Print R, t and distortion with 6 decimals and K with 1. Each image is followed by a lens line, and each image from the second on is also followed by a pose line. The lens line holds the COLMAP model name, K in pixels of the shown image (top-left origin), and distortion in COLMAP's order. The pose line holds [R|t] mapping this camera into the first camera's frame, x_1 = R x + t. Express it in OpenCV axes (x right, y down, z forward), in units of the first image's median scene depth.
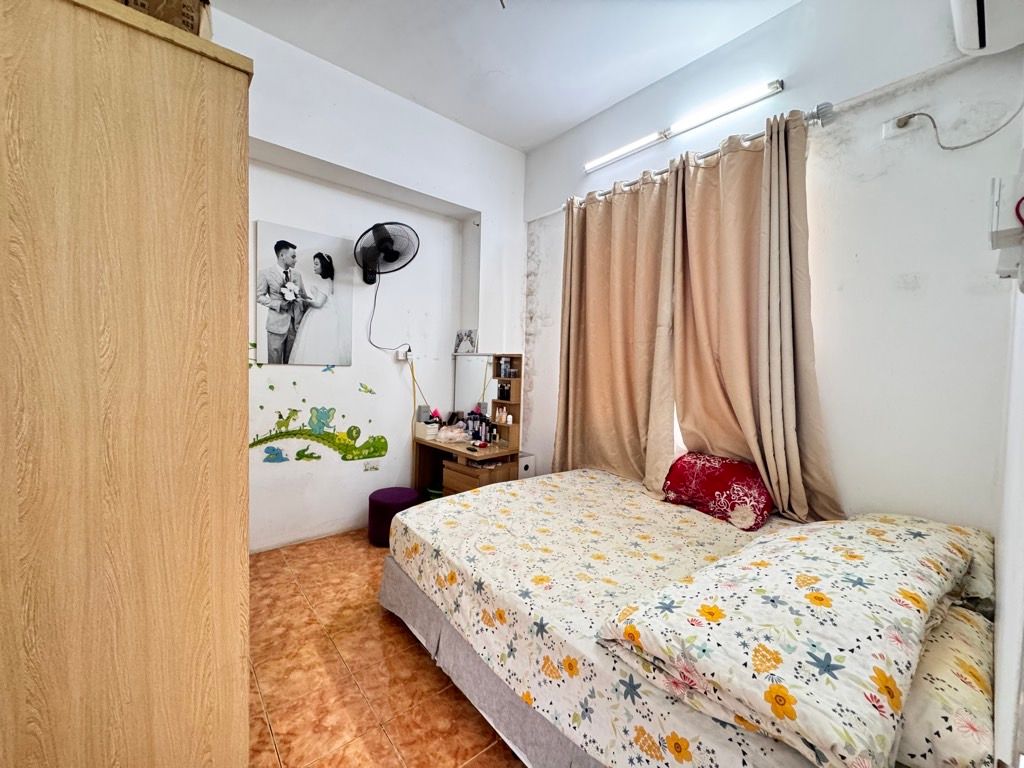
lens RADIAL K [[410.0, 0, 512.7], [0, 410.0, 381.5], [0, 0, 1]] dist [-0.005739, 0.001028]
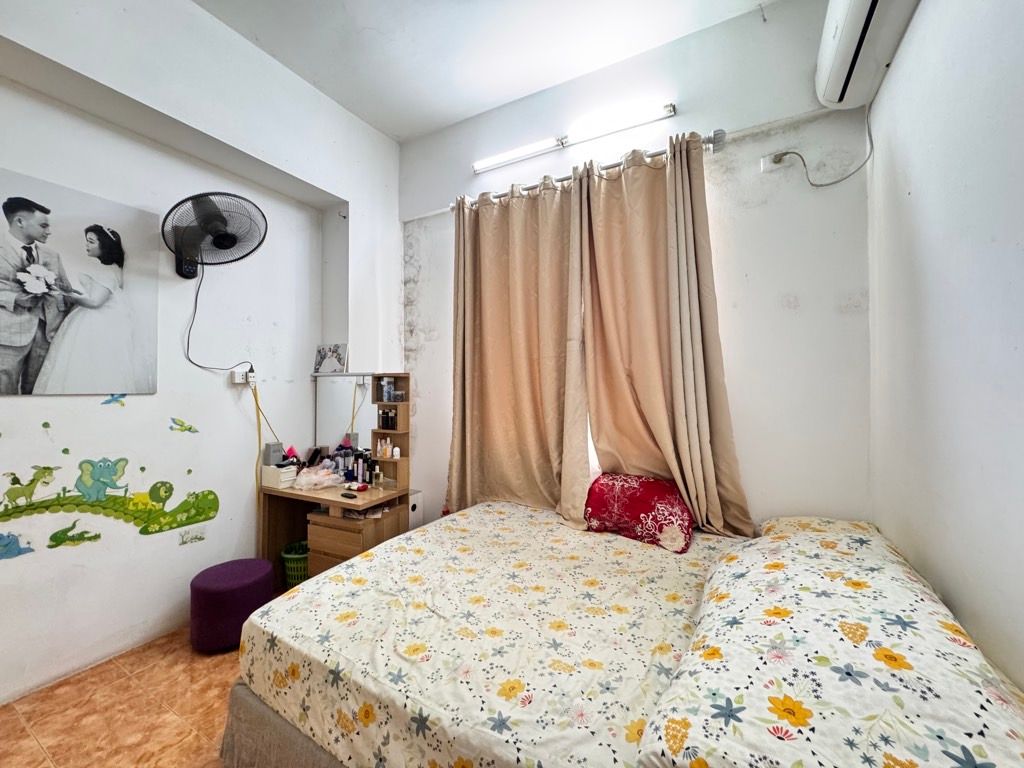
lens RADIAL K [[410.0, 0, 513.3], [0, 410.0, 382.7], [0, 0, 1]] dist [-0.005739, 0.001028]
pose [[0.934430, -0.024621, 0.355294, -0.091466], [0.039936, 0.998559, -0.035834, -0.010293], [-0.353900, 0.047674, 0.934067, 0.174020]]
